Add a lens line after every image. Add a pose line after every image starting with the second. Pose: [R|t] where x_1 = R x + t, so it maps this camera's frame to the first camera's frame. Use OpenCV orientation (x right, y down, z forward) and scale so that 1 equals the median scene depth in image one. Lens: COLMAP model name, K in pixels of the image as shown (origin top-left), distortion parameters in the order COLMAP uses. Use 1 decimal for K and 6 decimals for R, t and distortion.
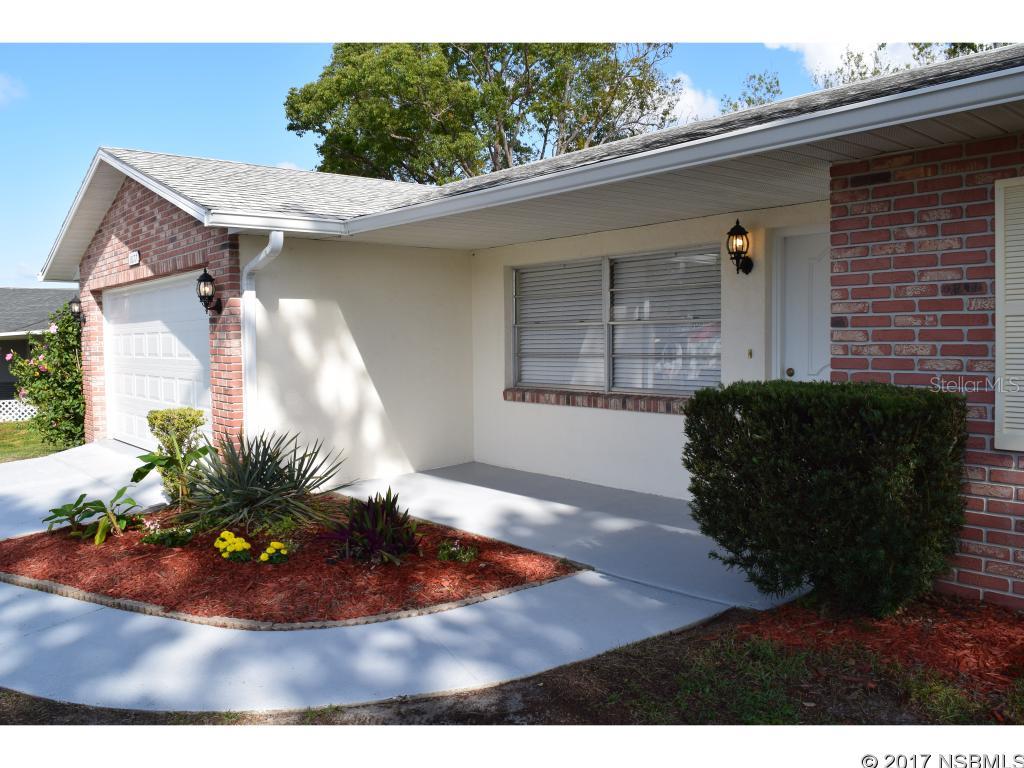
lens RADIAL K [[818.0, 0, 512.0], [0, 818.0, 384.0], [0, 0, 1]] dist [-0.087427, 0.003849]
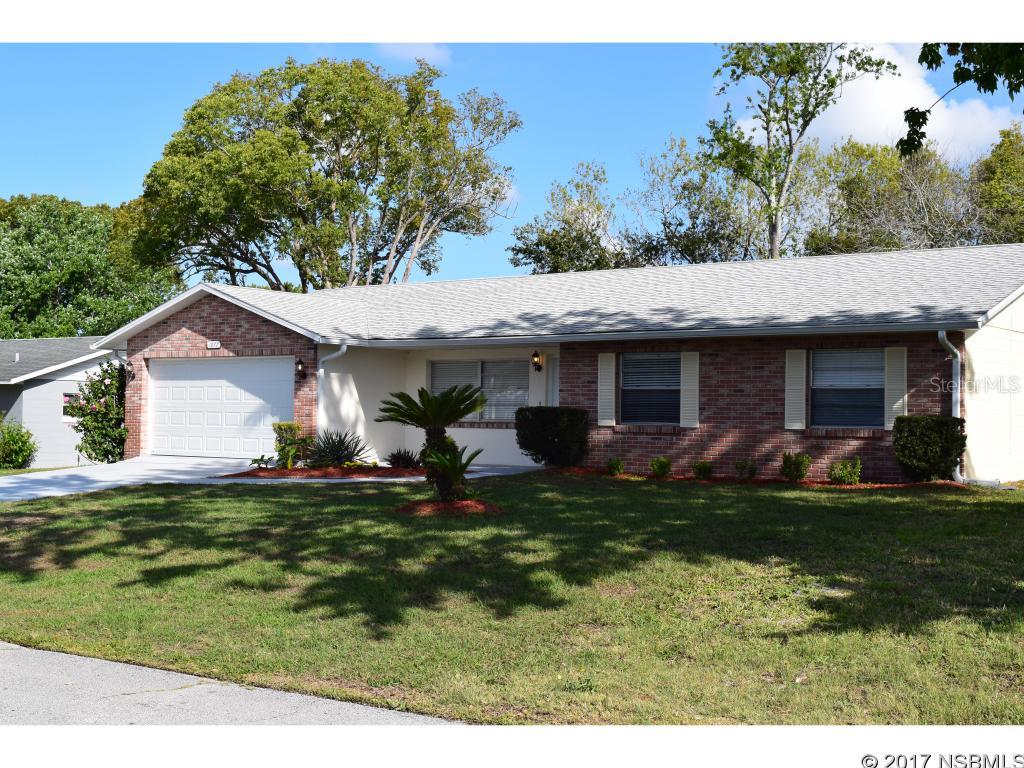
lens RADIAL K [[1390.7, 0, 512.0], [0, 1390.7, 384.0], [0, 0, 1]] dist [-0.025787, -0.063404]
pose [[0.977208, 0.034678, 0.209434, -1.028654], [-0.016778, 0.996098, -0.086647, 0.410363], [-0.211622, 0.081159, 0.973976, -4.704928]]
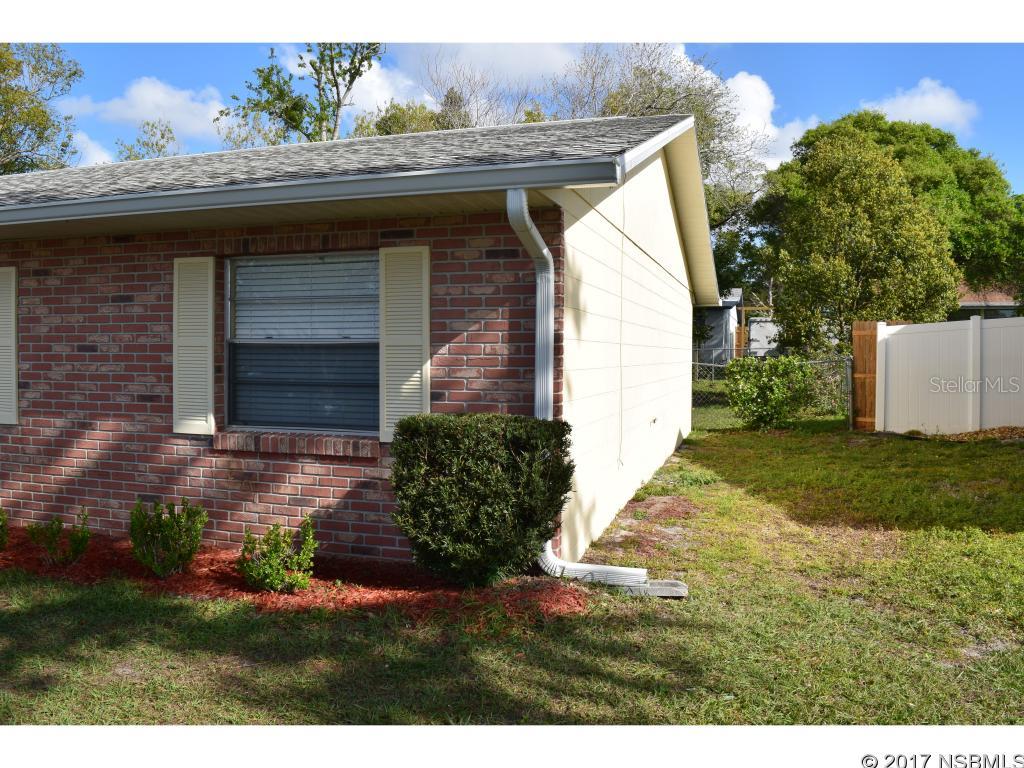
lens RADIAL K [[818.0, 0, 512.0], [0, 818.0, 384.0], [0, 0, 1]] dist [-0.087427, 0.003849]
pose [[0.845297, 0.000086, 0.534296, 0.849860], [0.011992, 0.999745, -0.019134, 0.054596], [-0.534162, 0.022582, 0.845081, -1.256336]]
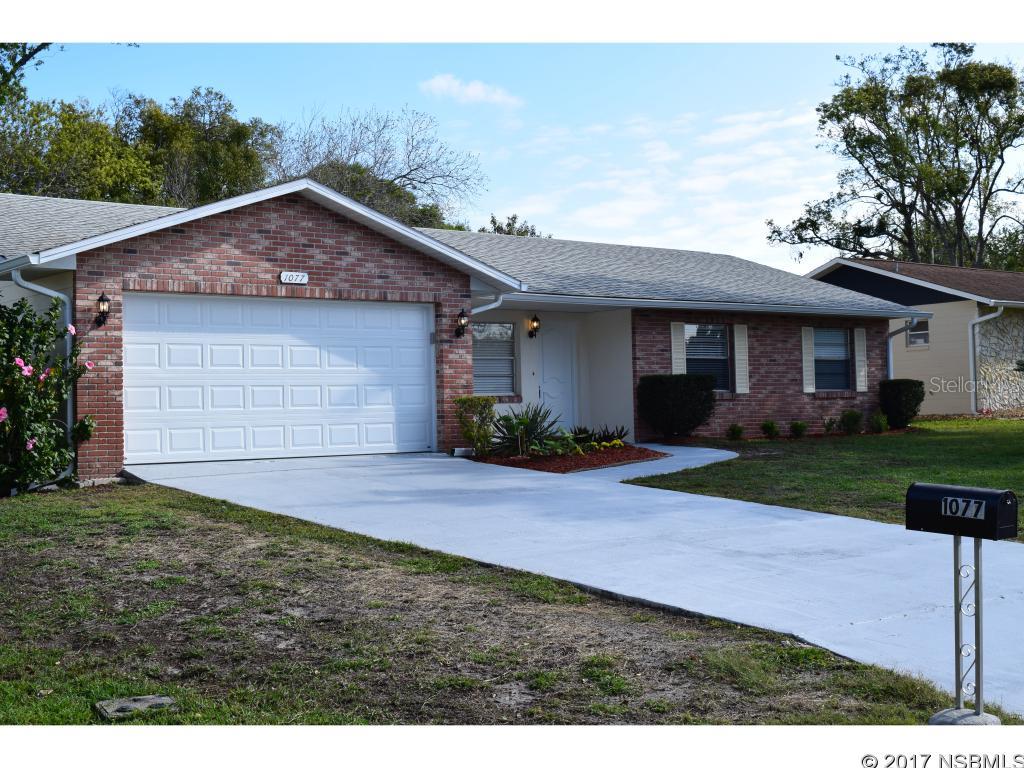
lens RADIAL K [[1390.7, 0, 512.0], [0, 1390.7, 384.0], [0, 0, 1]] dist [-0.025787, -0.063404]
pose [[0.012998, 0.034184, 0.999331, -5.274744], [0.079302, 0.996232, -0.035110, 0.182969], [-0.996766, 0.079706, 0.010238, 1.506912]]
